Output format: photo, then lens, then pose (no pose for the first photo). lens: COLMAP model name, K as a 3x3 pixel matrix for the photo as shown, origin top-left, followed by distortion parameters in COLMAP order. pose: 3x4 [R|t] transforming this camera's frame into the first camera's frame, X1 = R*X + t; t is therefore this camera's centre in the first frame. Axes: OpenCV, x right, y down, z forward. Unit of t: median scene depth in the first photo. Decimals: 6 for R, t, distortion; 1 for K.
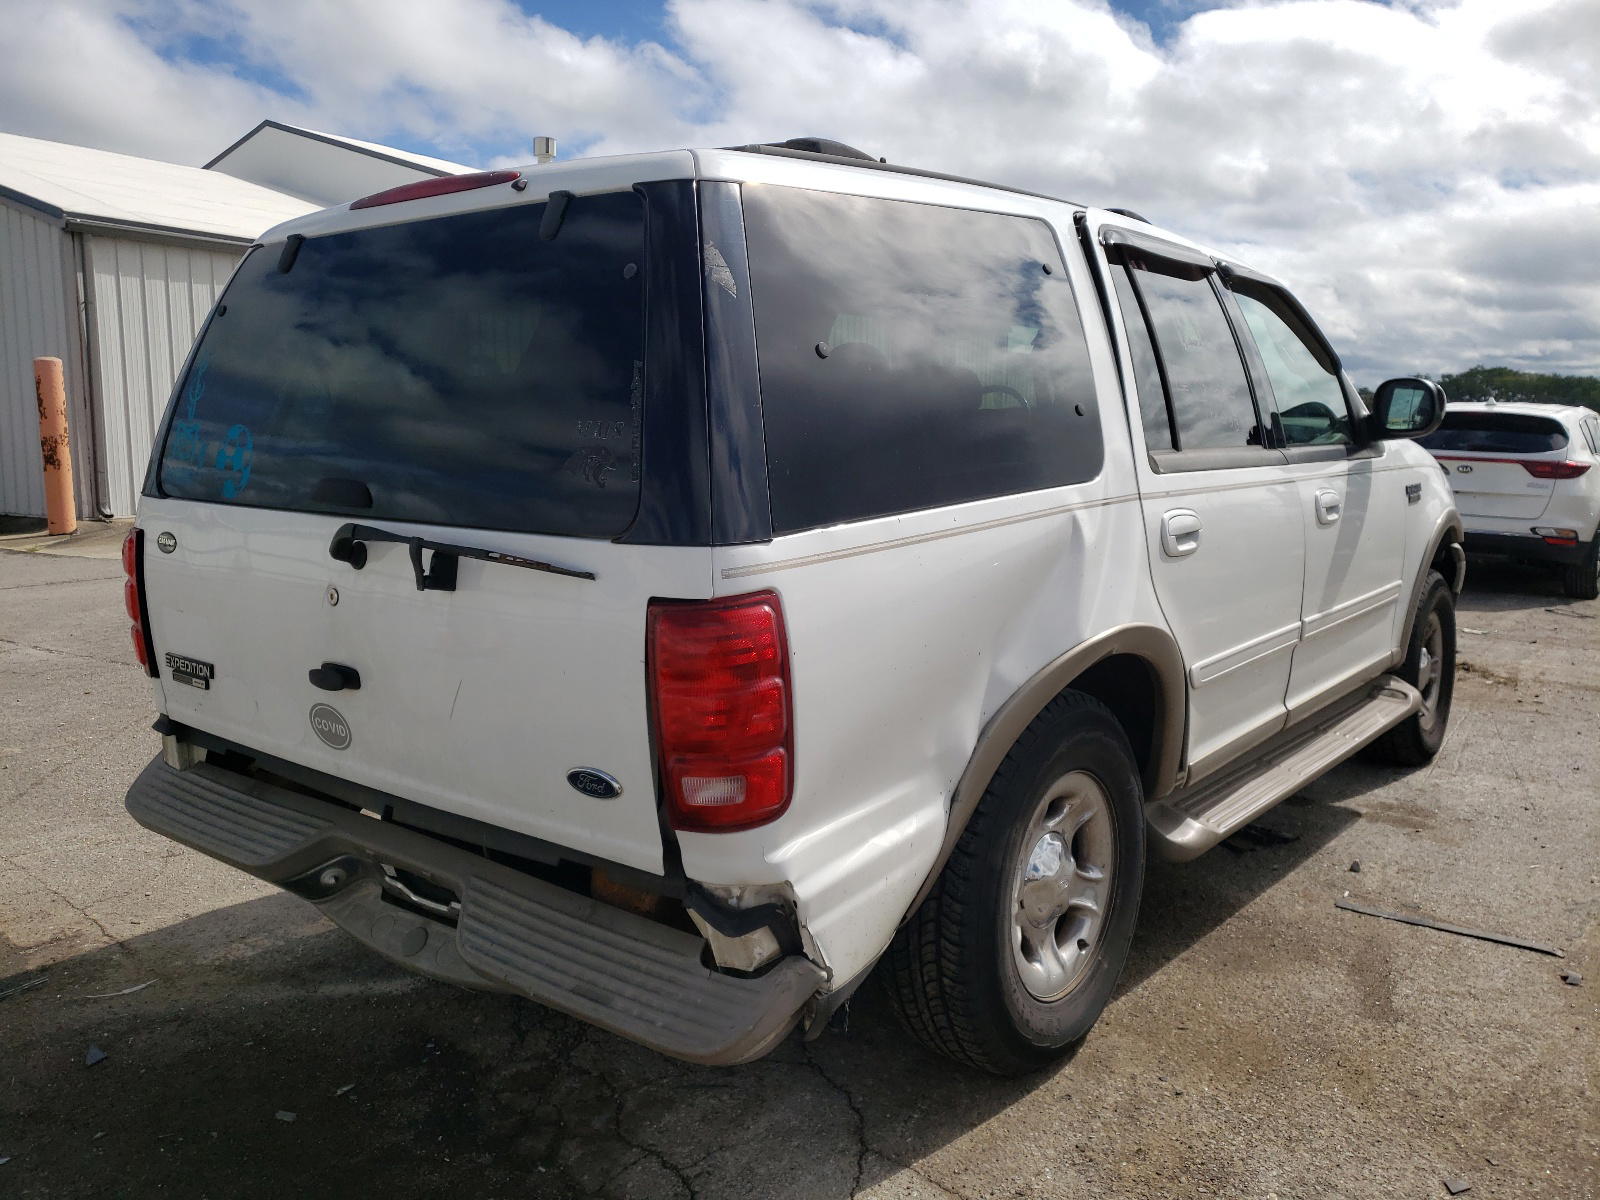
lens RADIAL K [[1275.2, 0, 793.7], [0, 1275.2, 598.3], [0, 0, 1]] dist [0.006387, -0.000563]
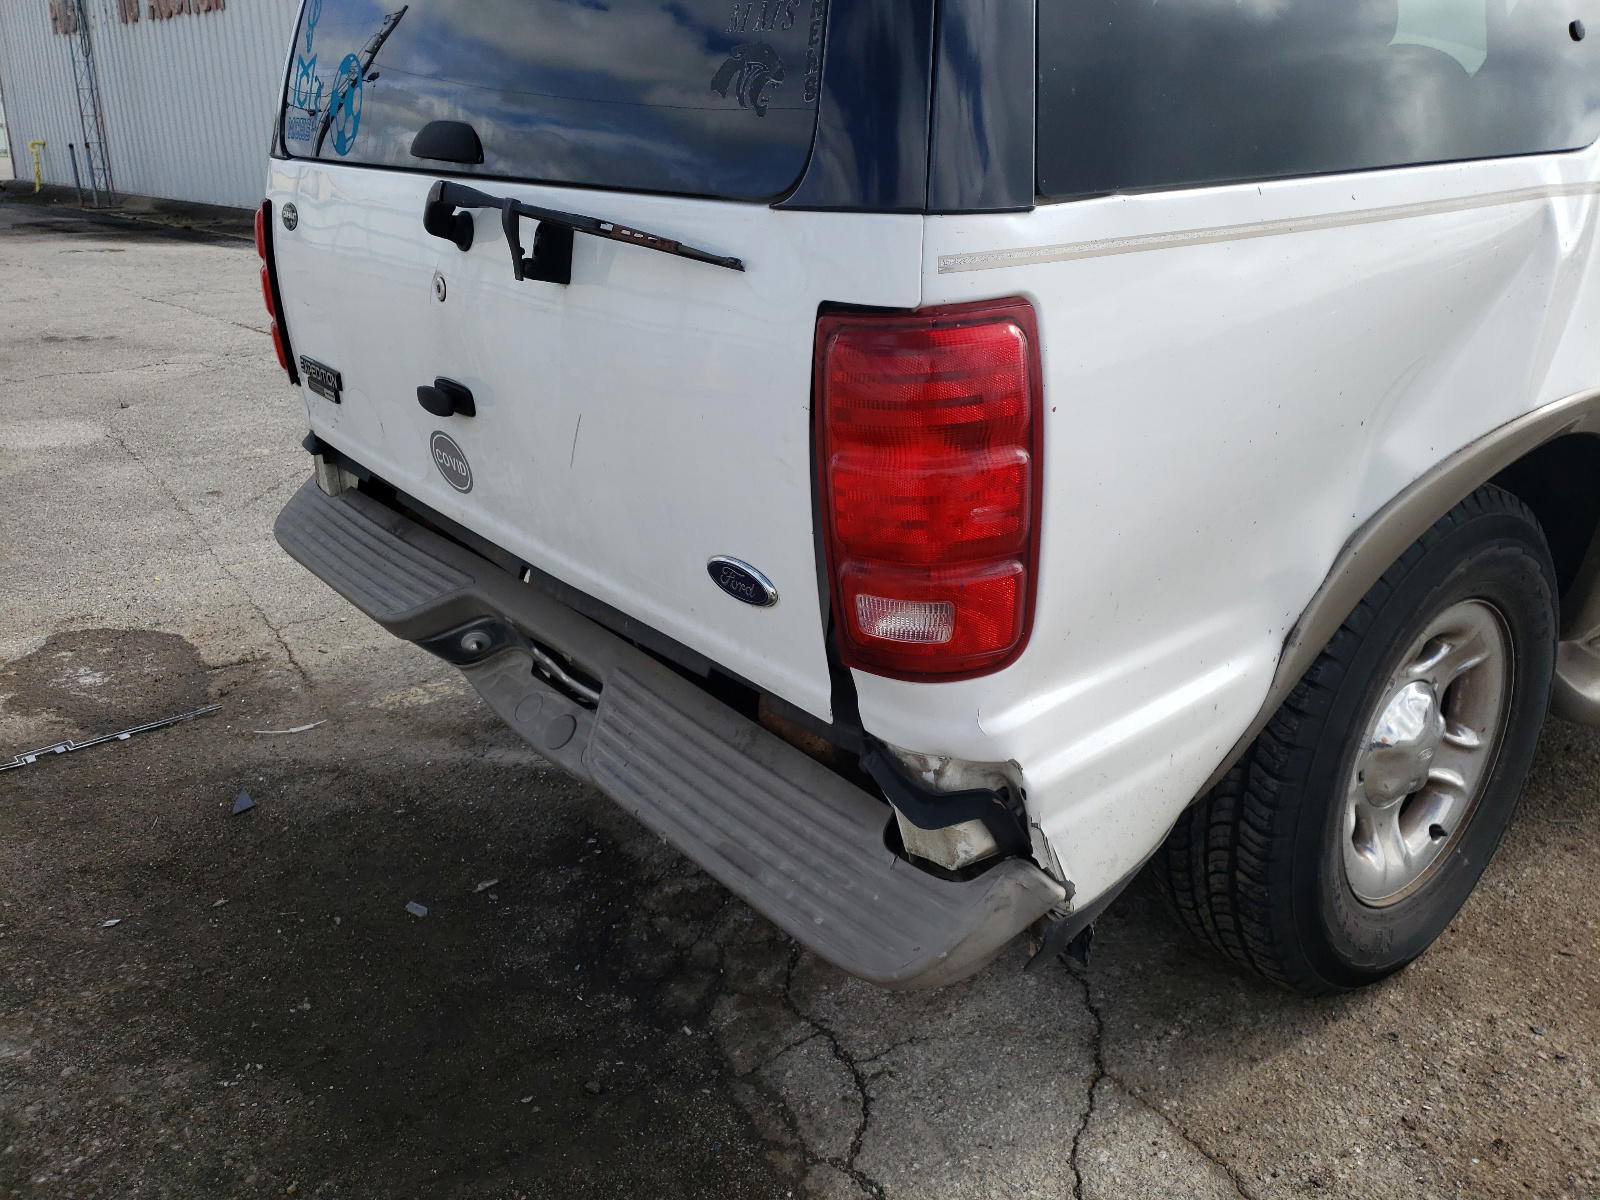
lens RADIAL K [[1275.2, 0, 793.7], [0, 1275.2, 598.3], [0, 0, 1]] dist [0.006387, -0.000563]
pose [[0.973535, 0.092556, -0.208959, 0.010818], [-0.047753, 0.976521, 0.210061, 0.008058], [0.223495, -0.194523, 0.955097, 0.288889]]
